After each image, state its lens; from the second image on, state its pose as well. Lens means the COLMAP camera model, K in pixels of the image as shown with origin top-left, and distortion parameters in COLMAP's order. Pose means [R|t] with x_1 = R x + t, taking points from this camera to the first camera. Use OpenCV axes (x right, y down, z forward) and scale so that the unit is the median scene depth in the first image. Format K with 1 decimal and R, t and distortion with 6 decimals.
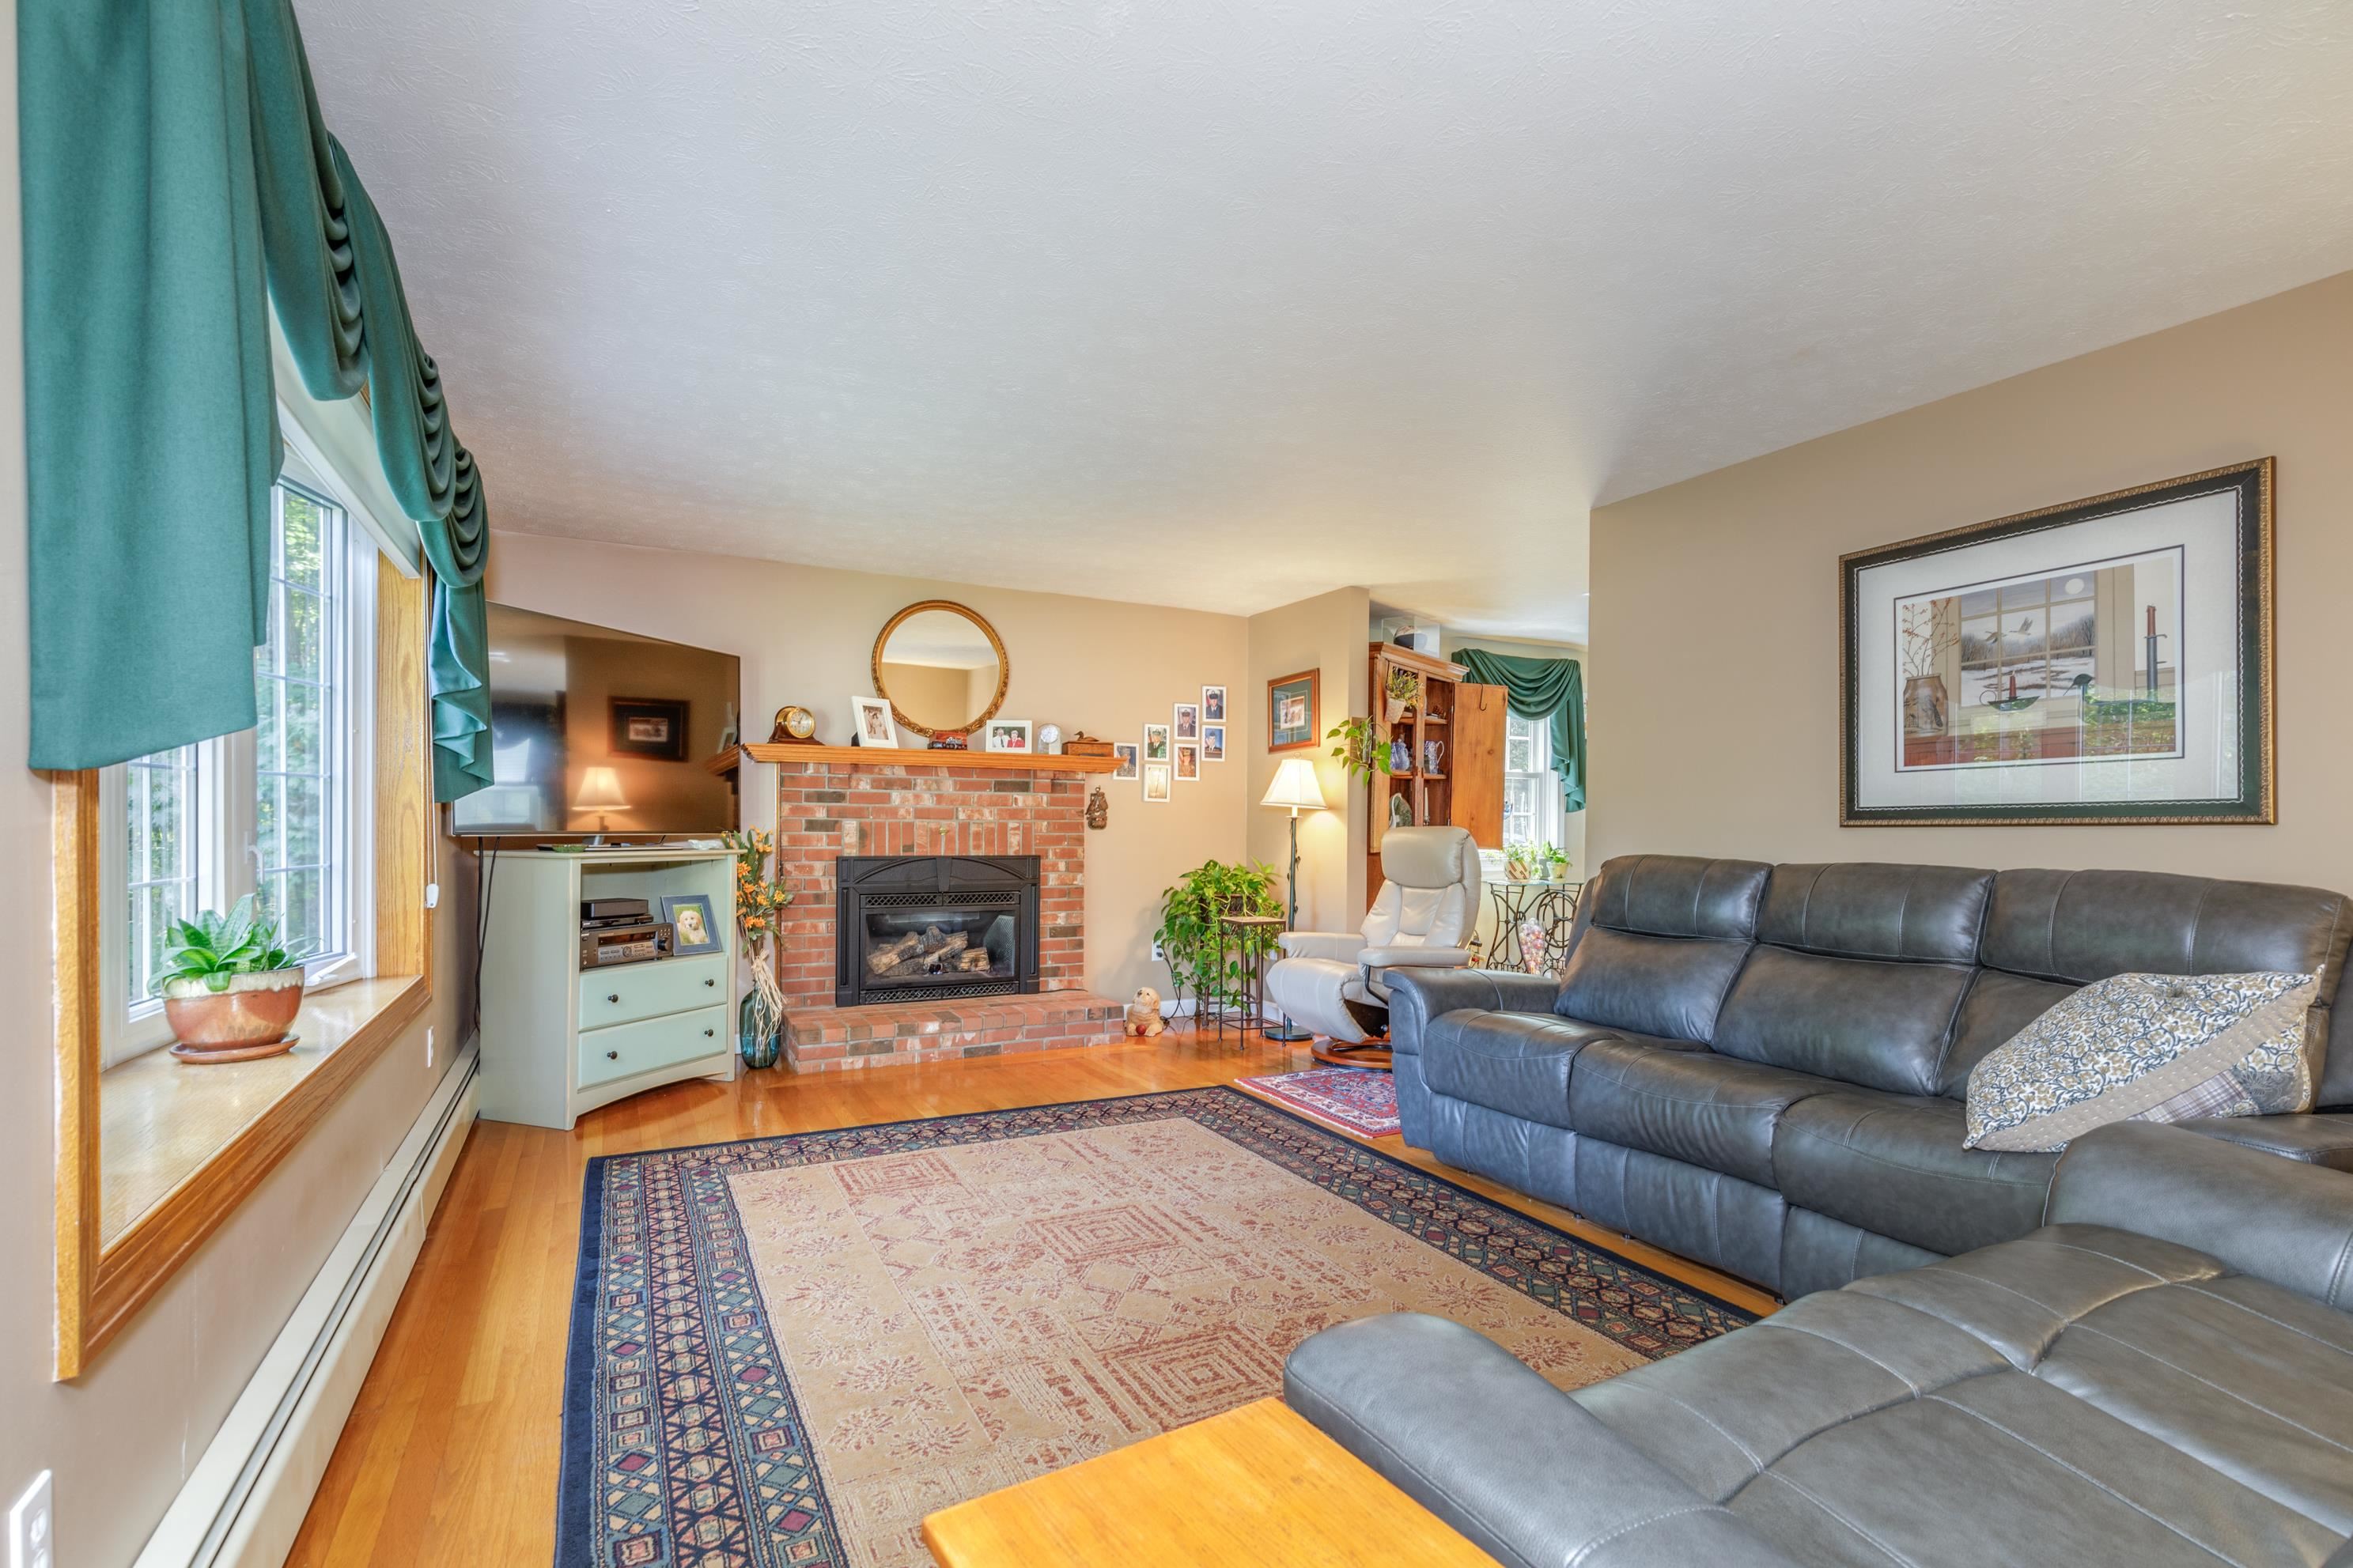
lens RADIAL K [[1077.3, 0, 1161.0], [0, 1077.3, 832.7], [0, 0, 1]] dist [0.004597, -0.000361]
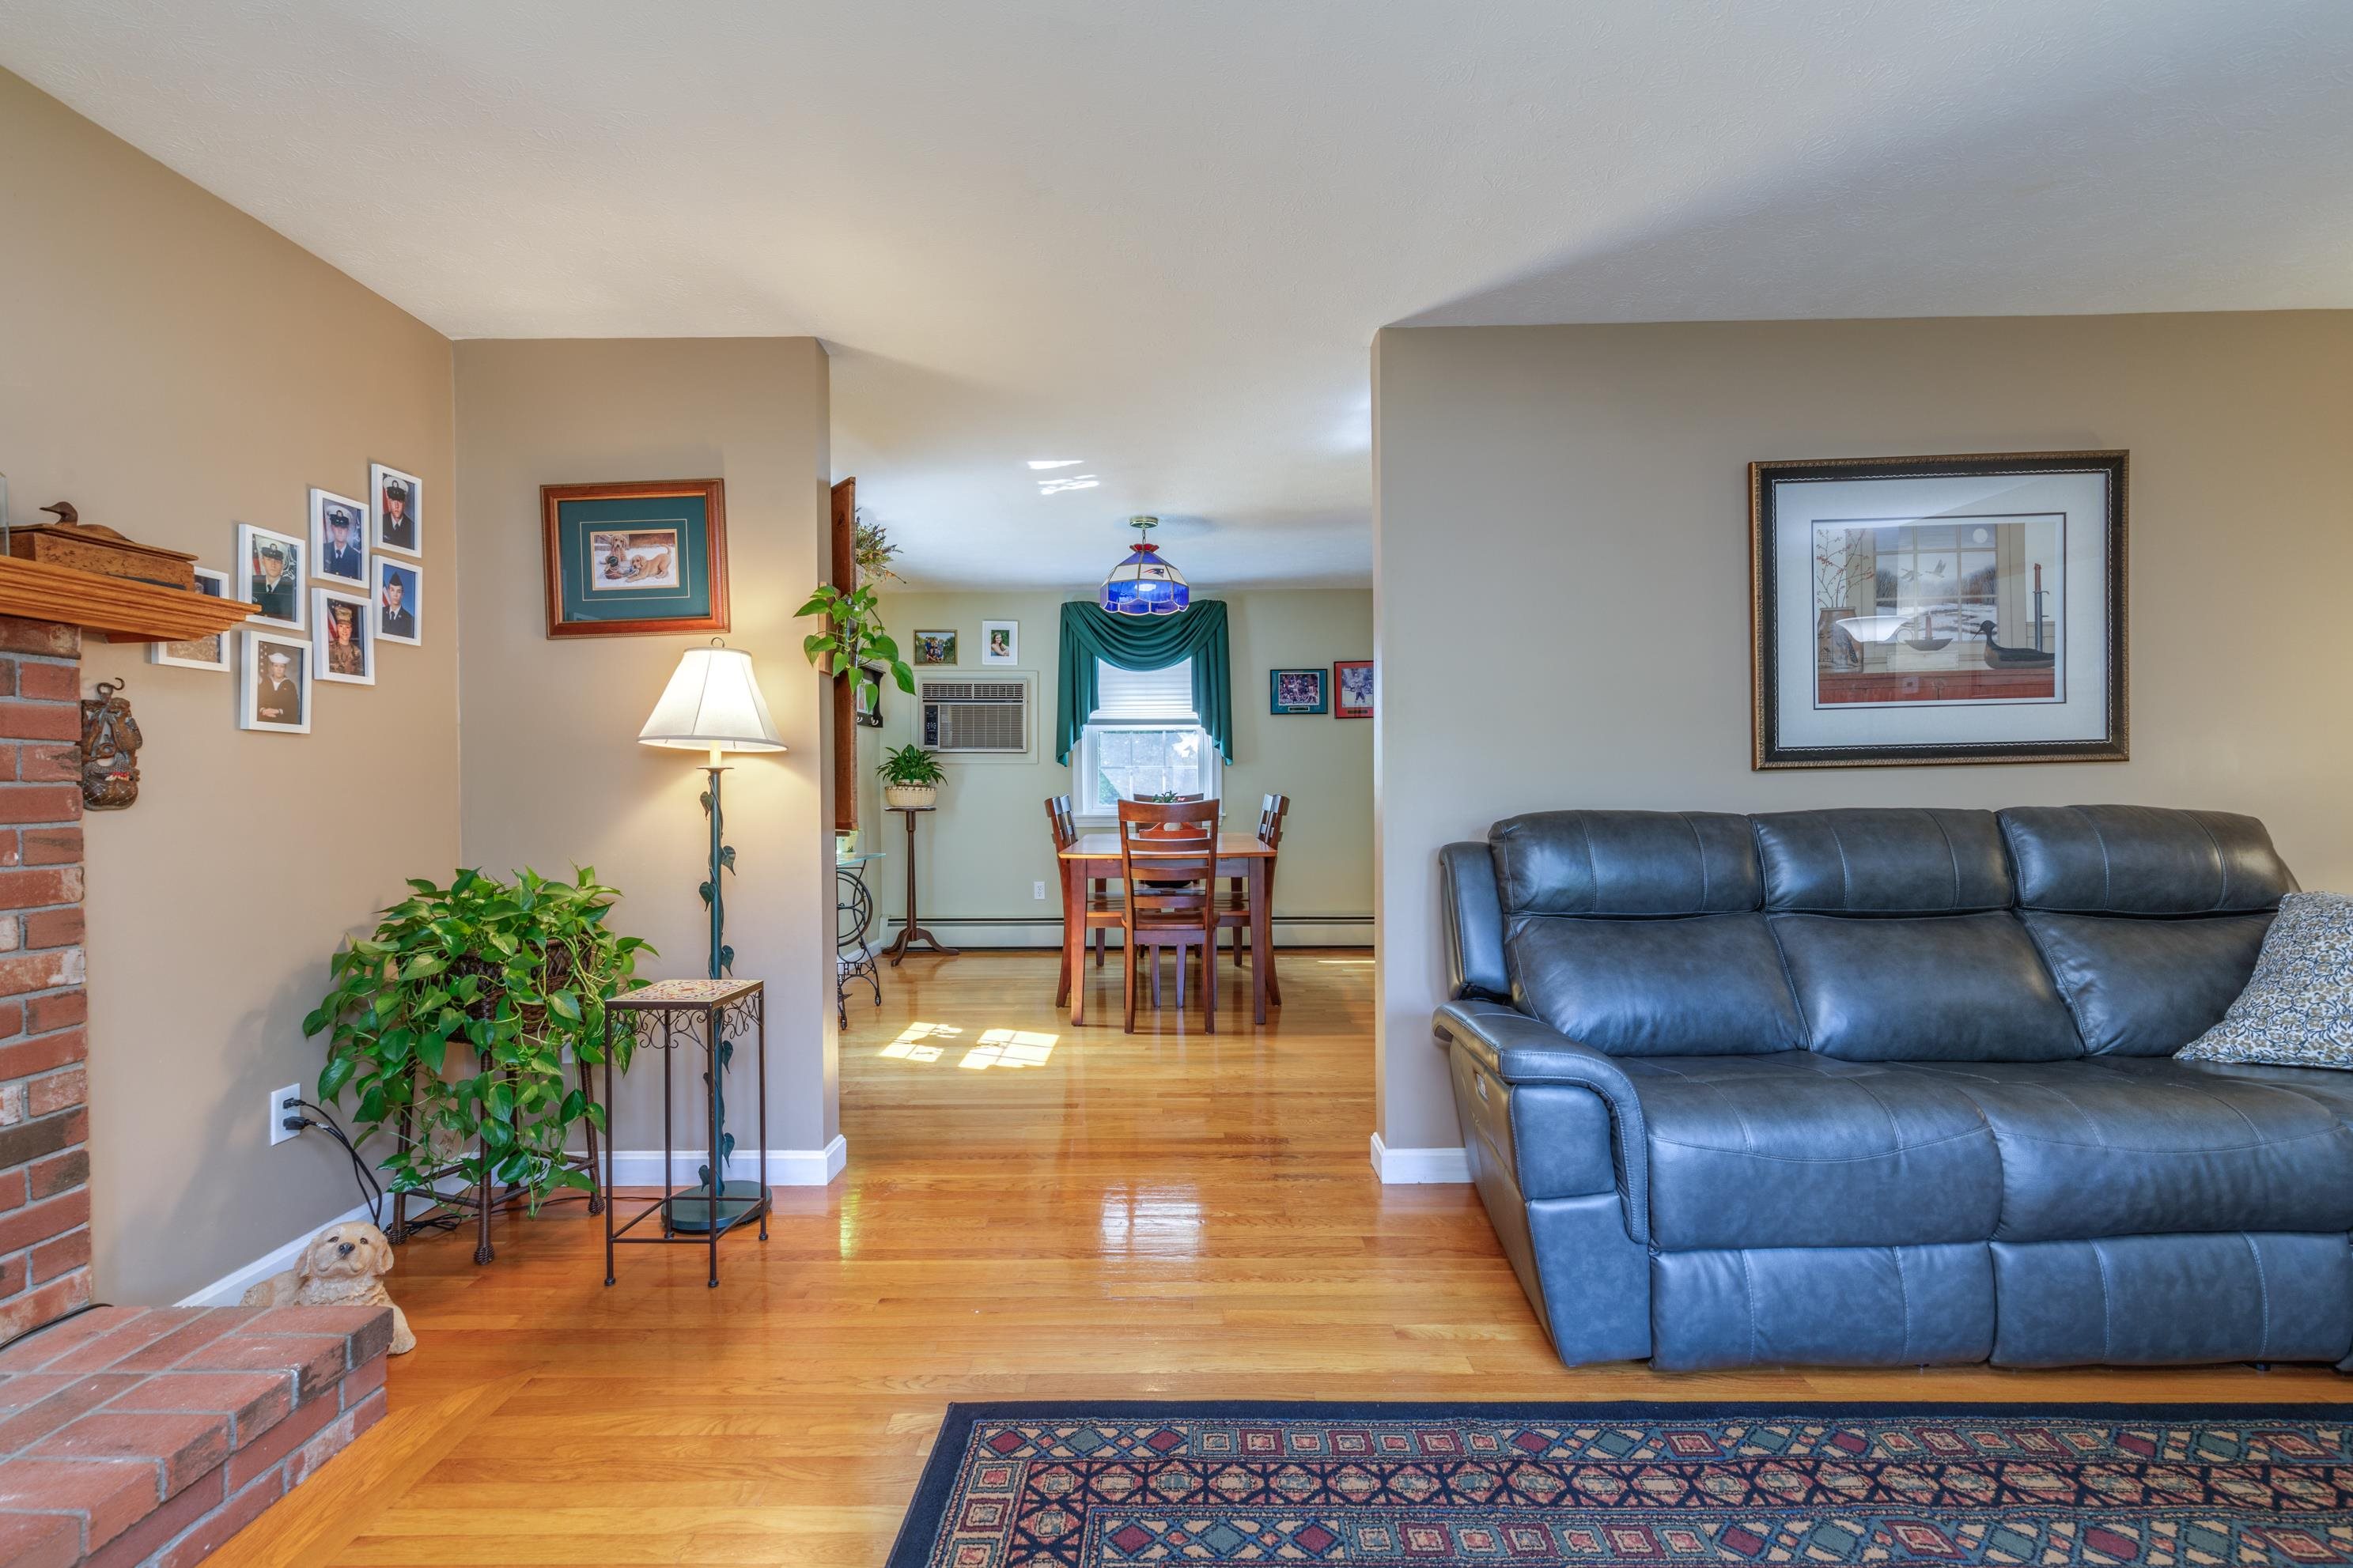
lens RADIAL K [[1077.3, 0, 1158.2], [0, 1077.3, 781.4], [0, 0, 1]] dist [0.004597, -0.000361]
pose [[0.466671, -0.014726, 0.884309, -0.377034], [0.021804, 0.999749, 0.005142, -0.011429], [-0.884162, 0.016882, 0.466875, 1.019563]]
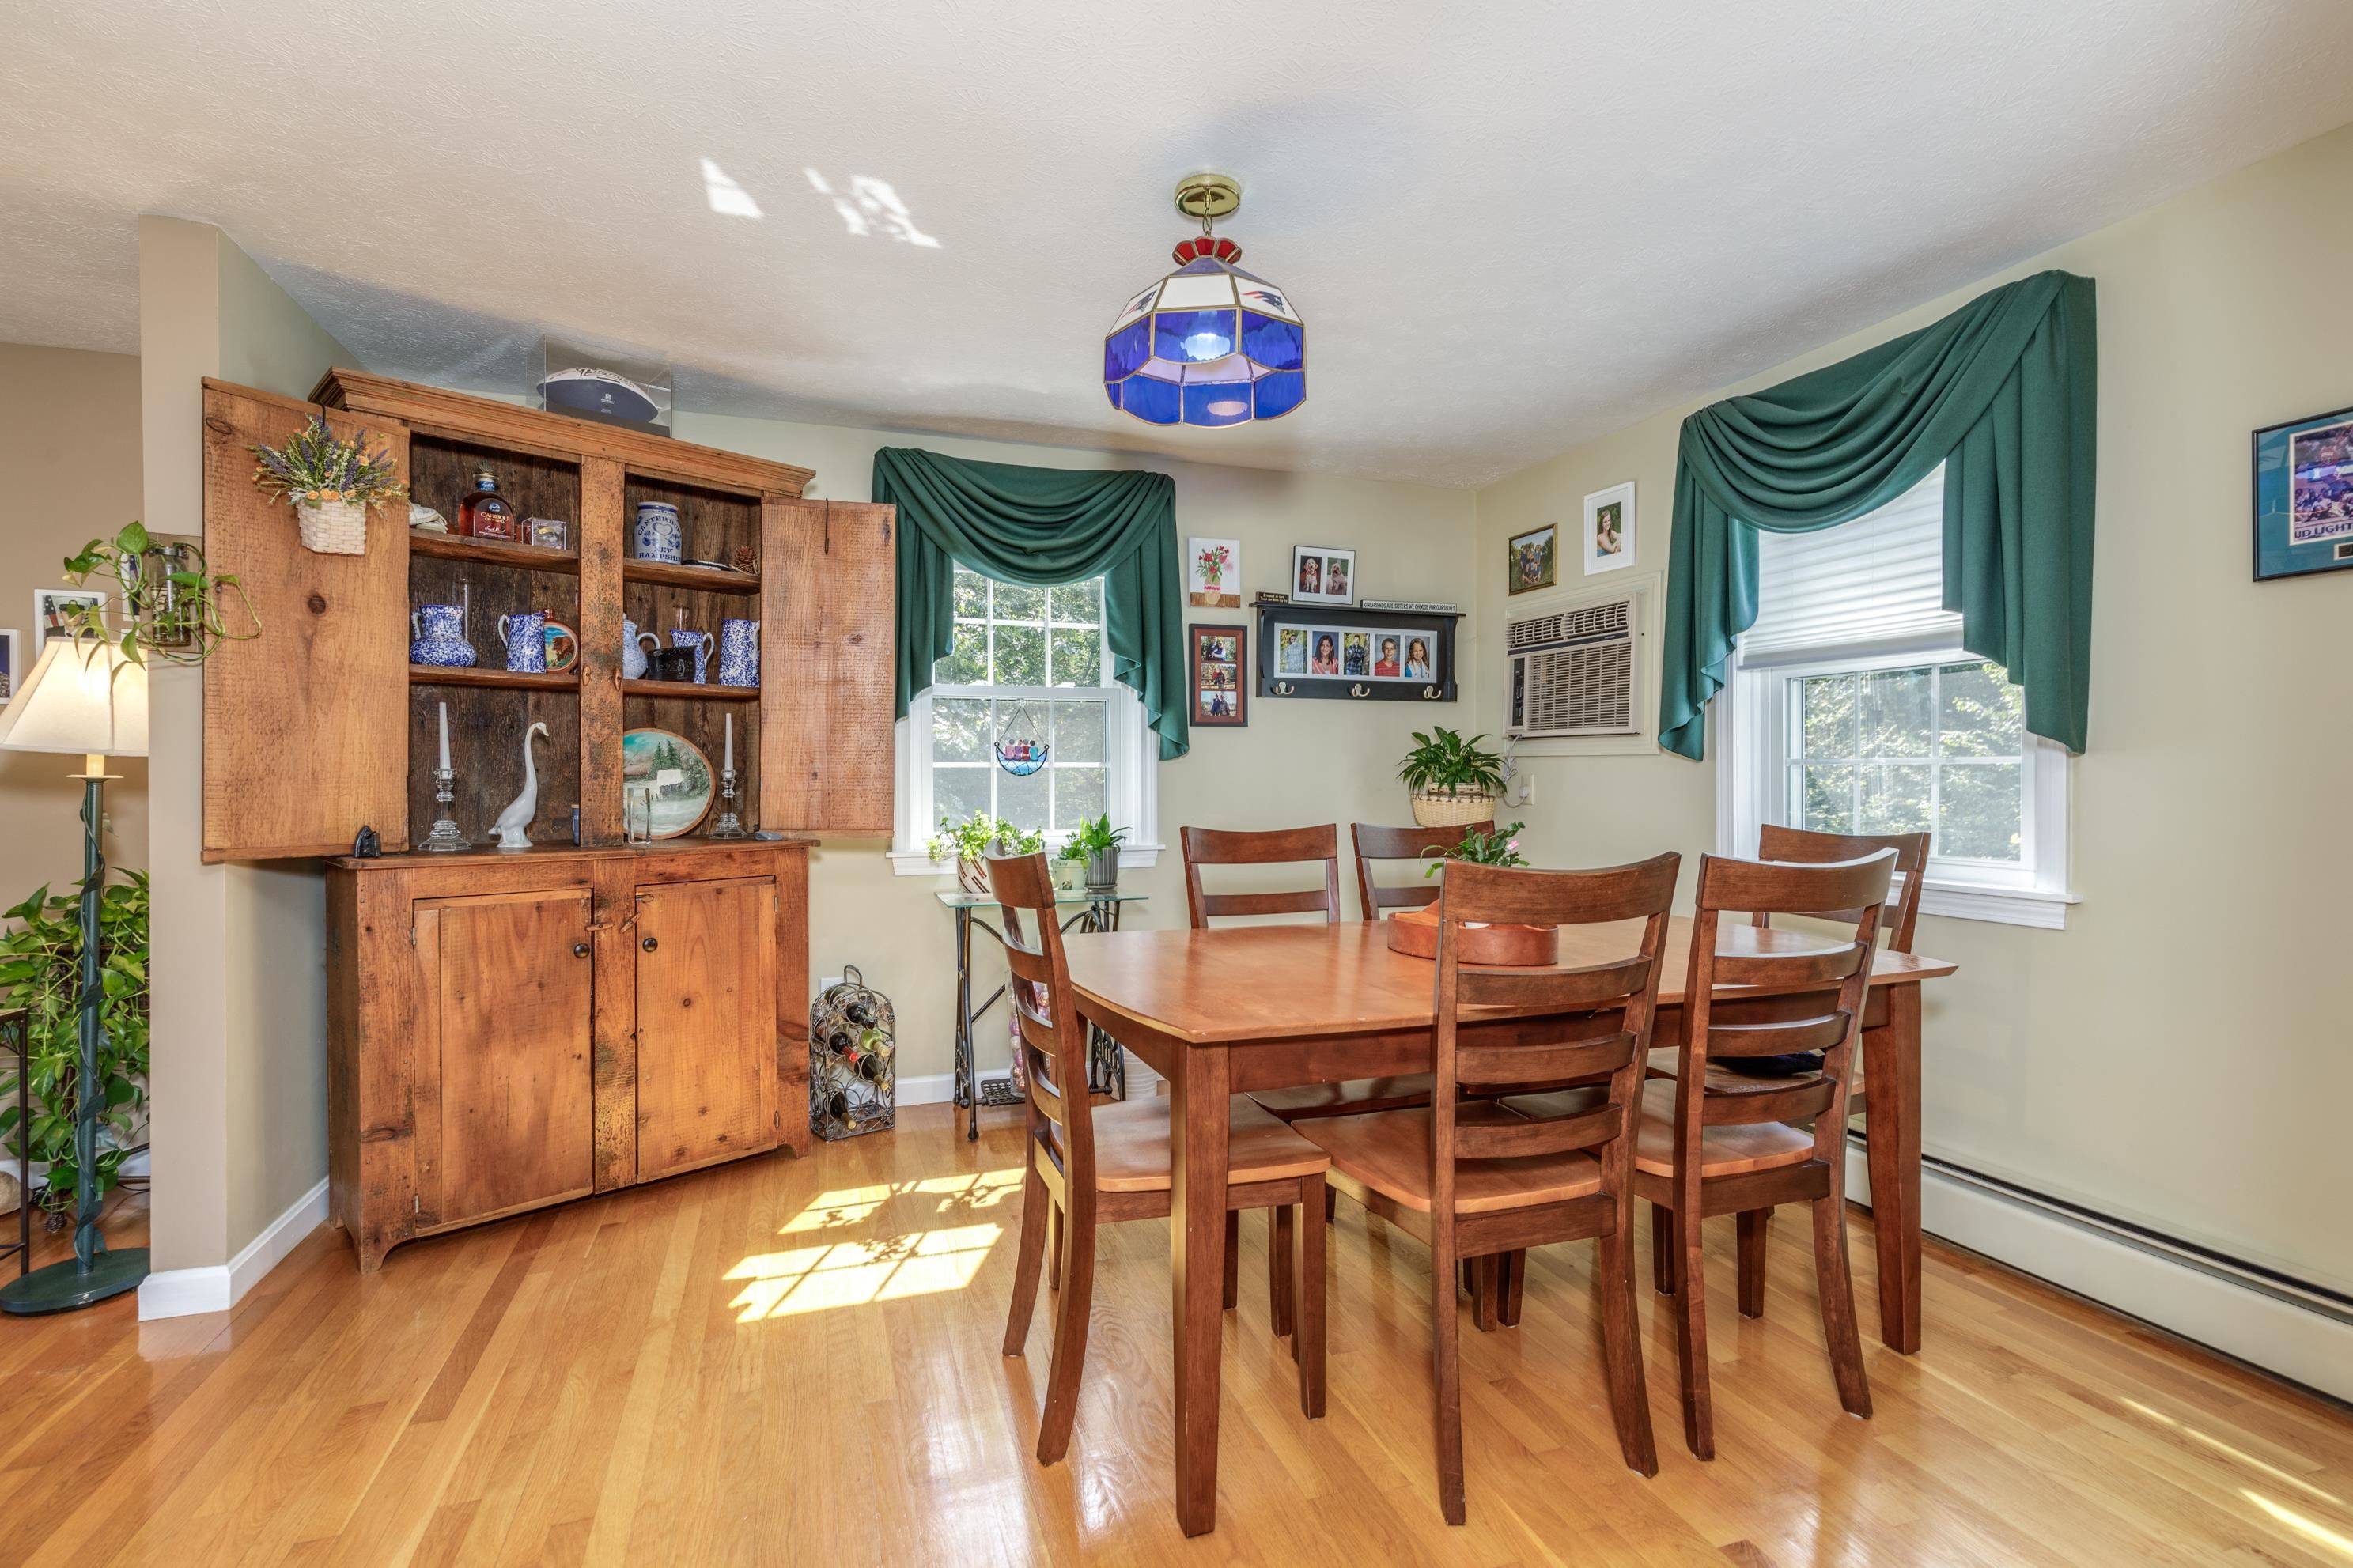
lens RADIAL K [[1077.3, 0, 1168.4], [0, 1077.3, 783.6], [0, 0, 1]] dist [0.004597, -0.000361]
pose [[0.989991, -0.009707, -0.140800, 1.050671], [0.009235, 0.999949, -0.004002, -0.012669], [0.140832, 0.002662, 0.990030, 1.092584]]
